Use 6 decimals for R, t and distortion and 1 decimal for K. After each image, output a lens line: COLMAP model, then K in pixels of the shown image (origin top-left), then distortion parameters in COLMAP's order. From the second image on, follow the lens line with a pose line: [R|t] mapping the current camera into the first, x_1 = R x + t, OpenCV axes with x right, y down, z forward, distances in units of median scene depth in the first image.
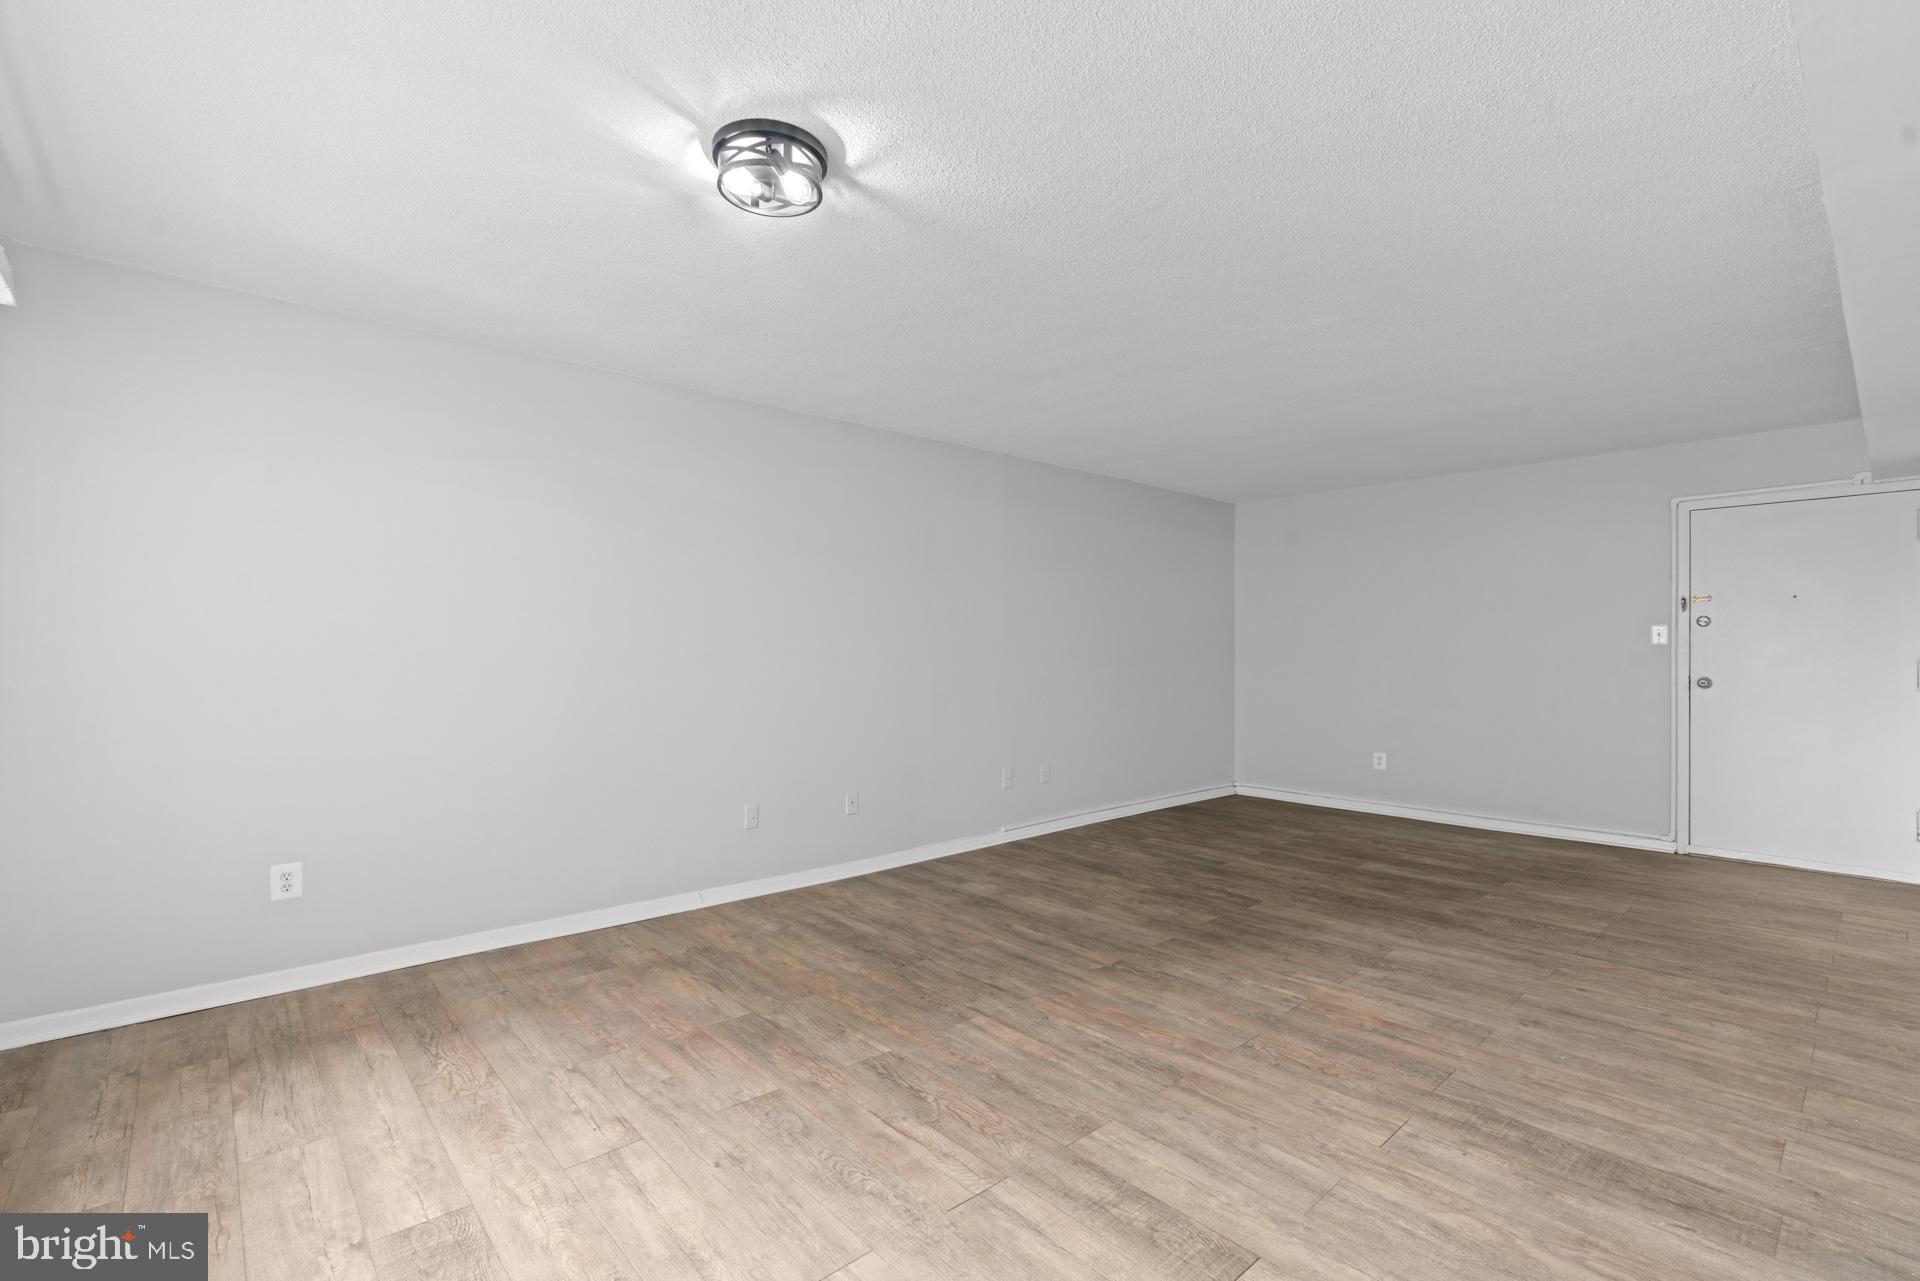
lens RADIAL K [[879.0, 0, 973.8], [0, 879.0, 644.6], [0, 0, 1]] dist [-0.012149, 0.003314]
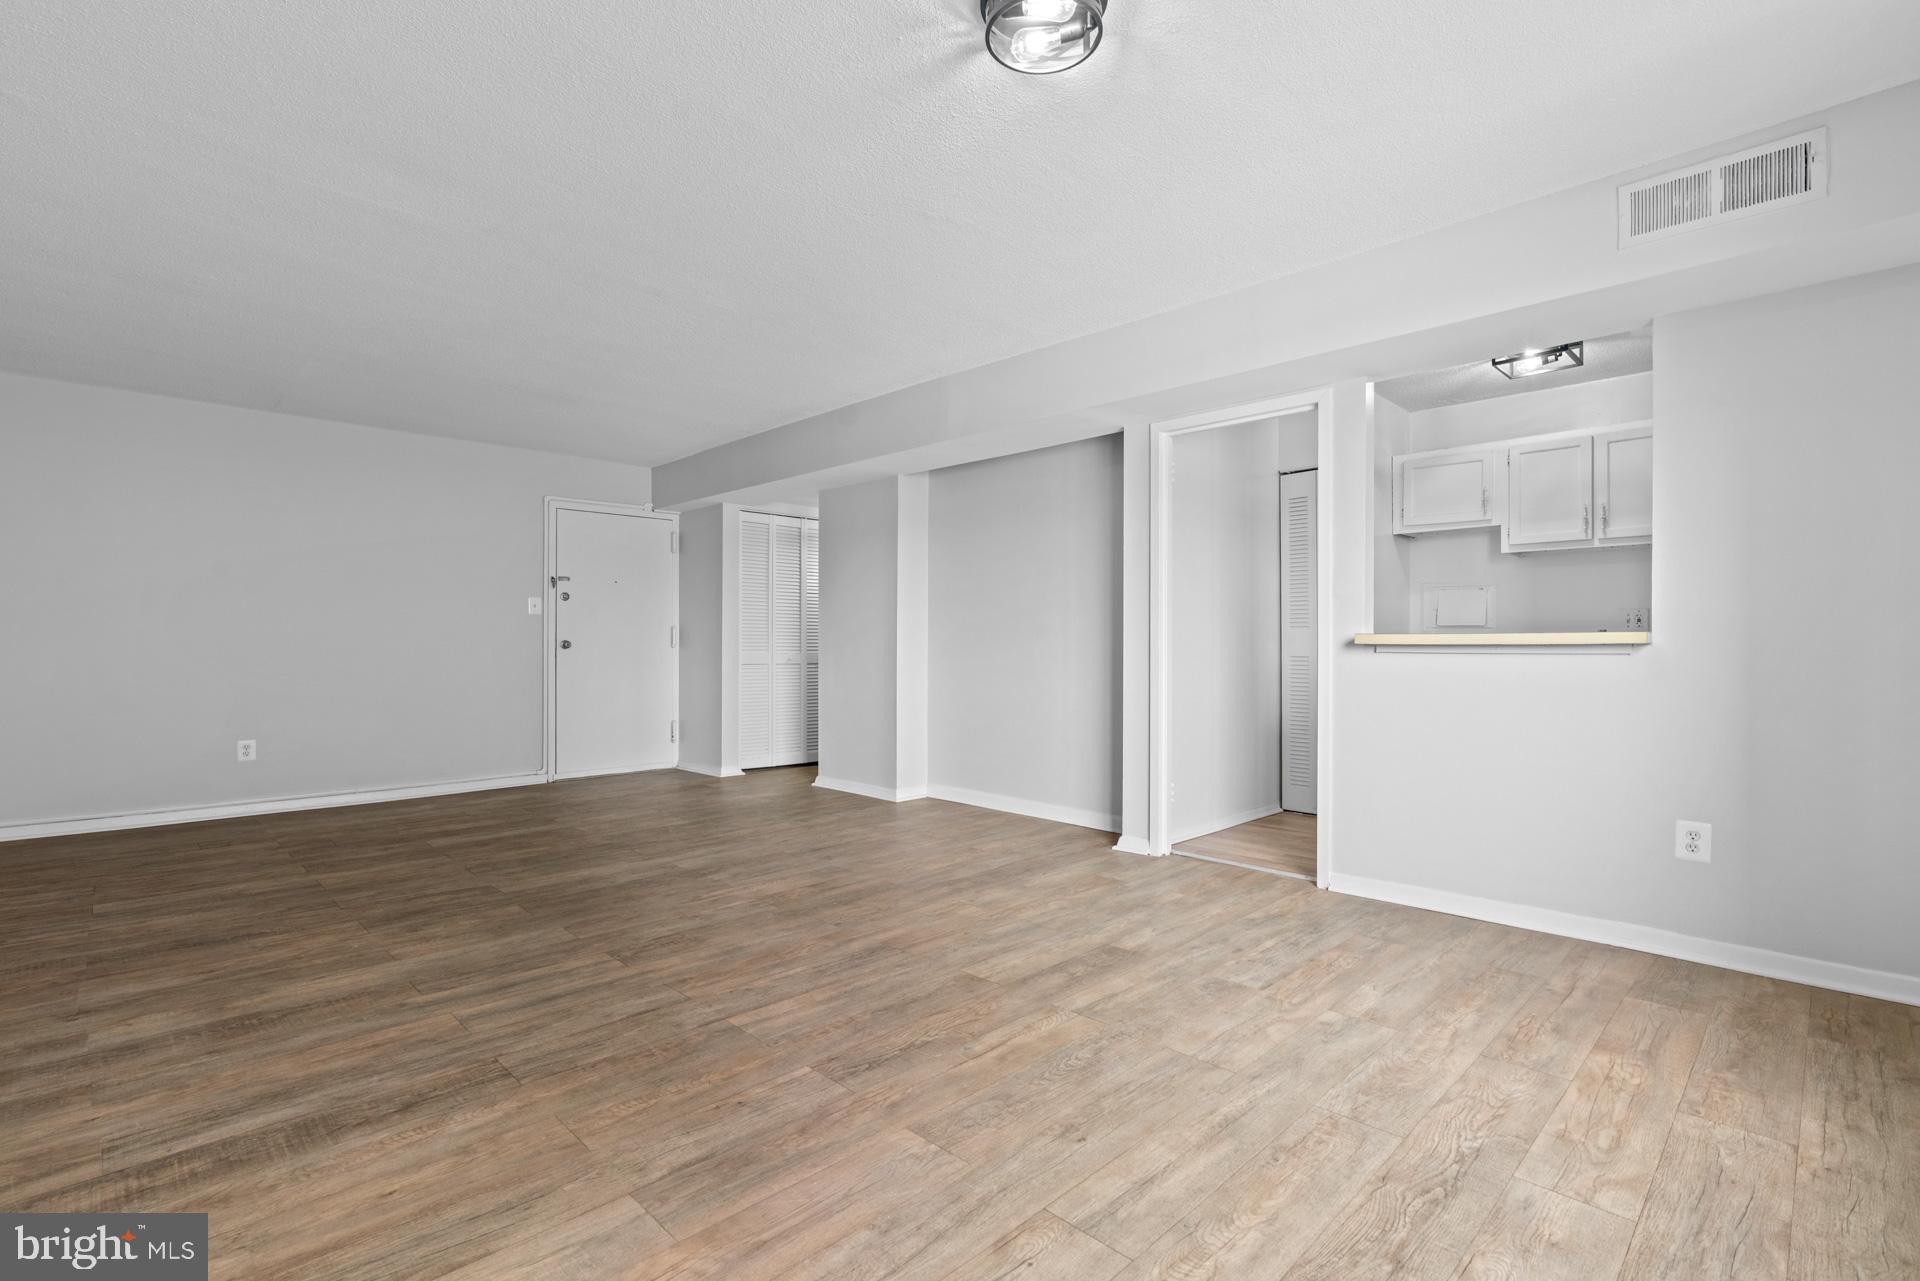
lens RADIAL K [[879.0, 0, 966.1], [0, 879.0, 641.9], [0, 0, 1]] dist [-0.012149, 0.003314]
pose [[-0.055515, 0.004464, 0.998448, -0.745936], [-0.003426, 0.999983, -0.004661, 0.067856], [-0.998452, -0.003680, -0.055499, 0.751171]]
